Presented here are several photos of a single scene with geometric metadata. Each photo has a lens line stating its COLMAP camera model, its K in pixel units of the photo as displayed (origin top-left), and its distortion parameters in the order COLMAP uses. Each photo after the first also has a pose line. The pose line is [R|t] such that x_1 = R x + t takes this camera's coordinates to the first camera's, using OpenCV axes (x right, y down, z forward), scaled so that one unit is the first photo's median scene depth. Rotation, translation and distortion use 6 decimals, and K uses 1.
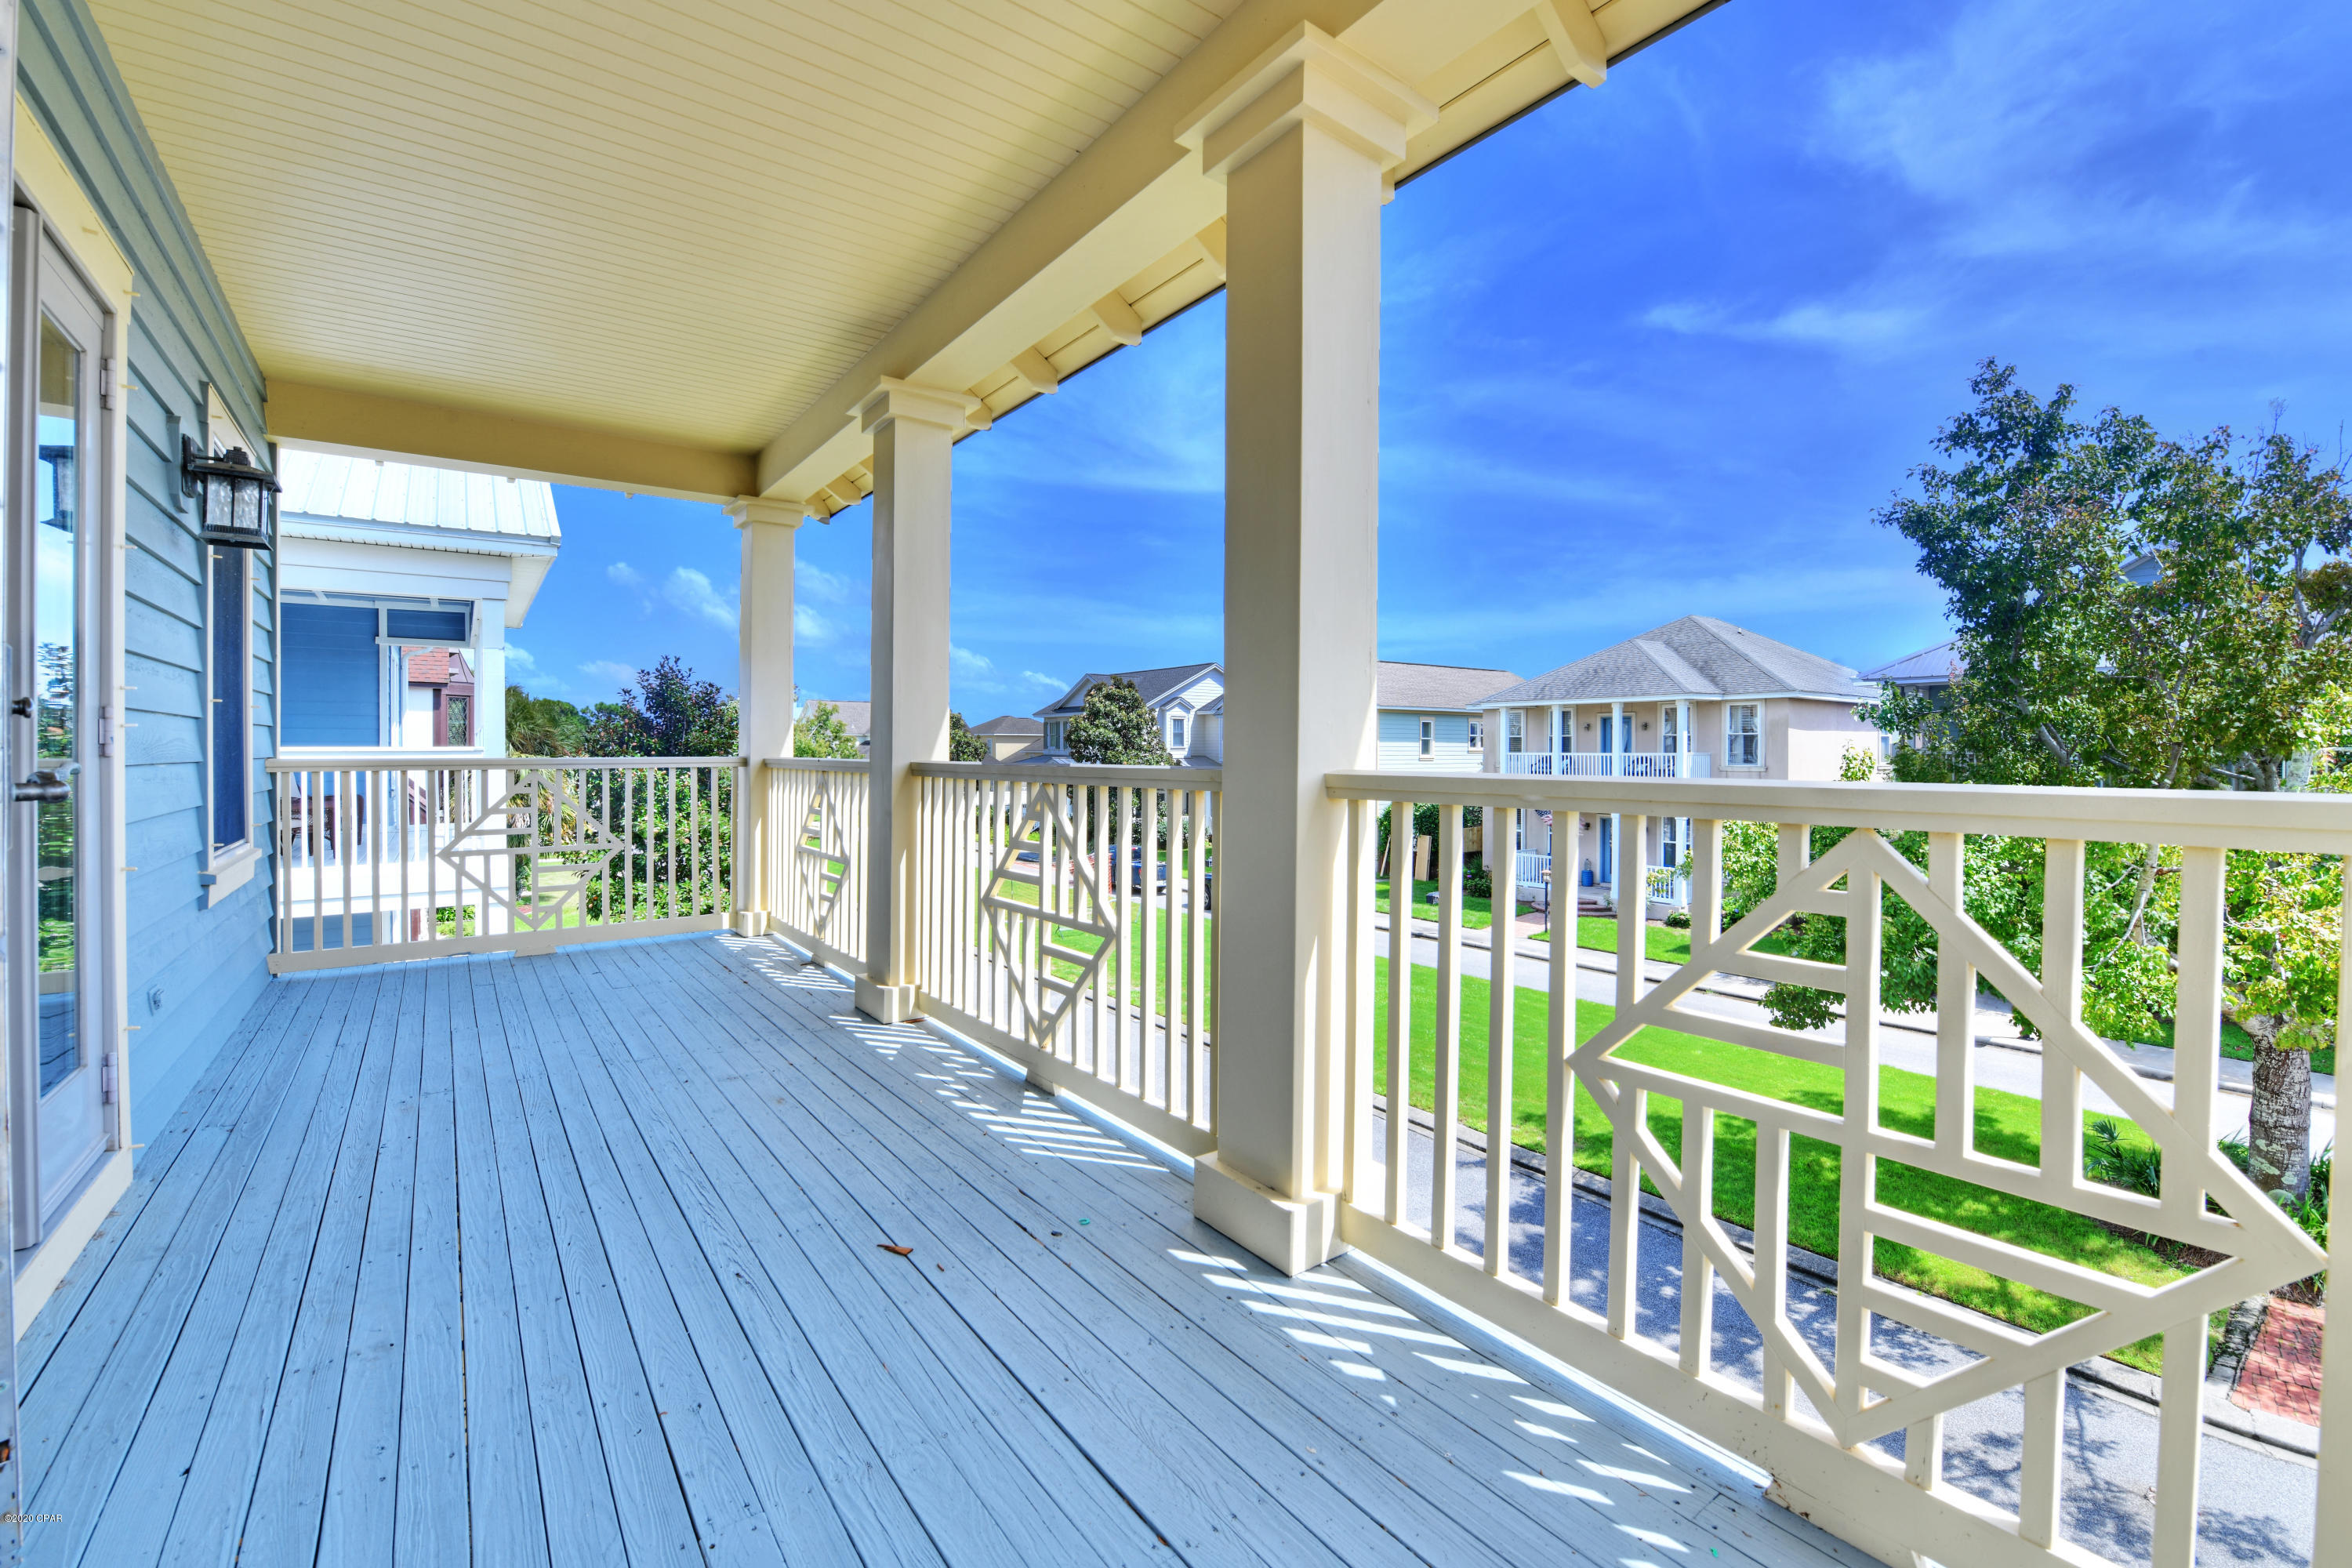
lens RADIAL K [[973.3, 0, 1172.1], [0, 973.3, 776.5], [0, 0, 1]] dist [-0.003718, -0.000872]
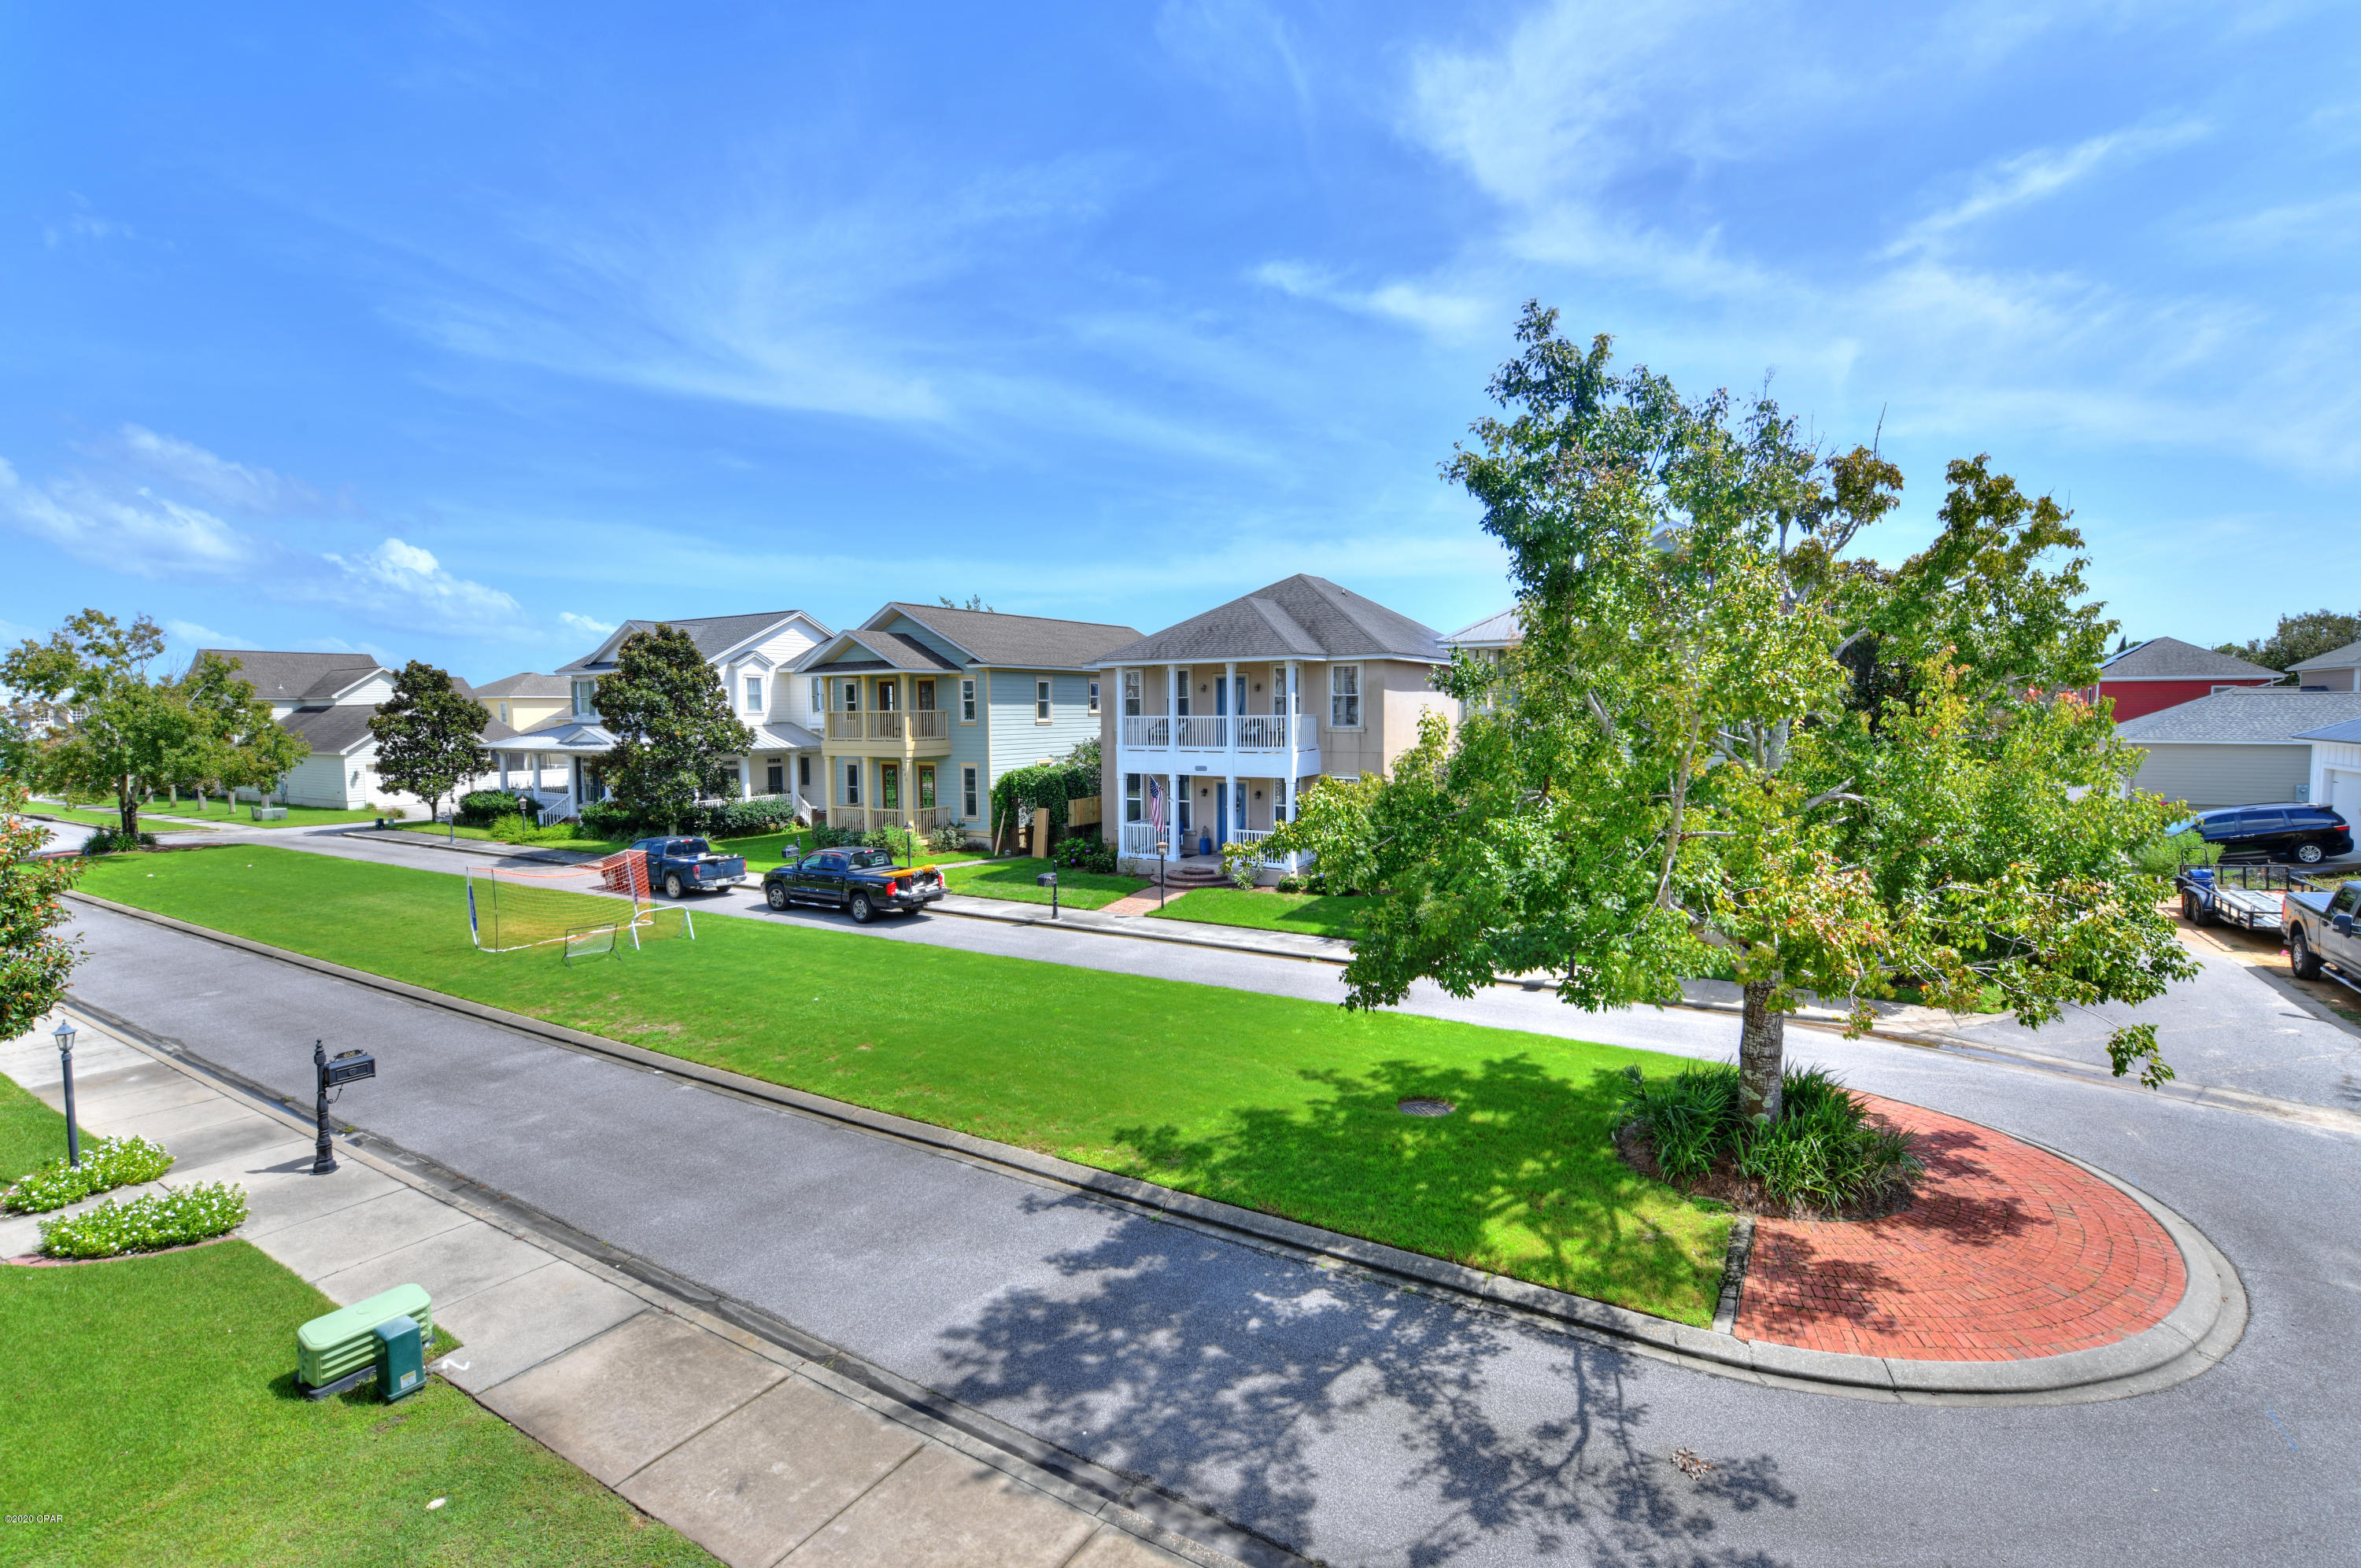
lens RADIAL K [[1075.4, 0, 1180.5], [0, 1075.4, 784.0], [0, 0, 1]] dist [-0.020957, -0.000285]
pose [[0.930462, -0.031079, 0.365068, 0.075404], [0.016788, 0.998966, 0.042256, -0.008156], [-0.366004, -0.033189, 0.930021, 0.091157]]
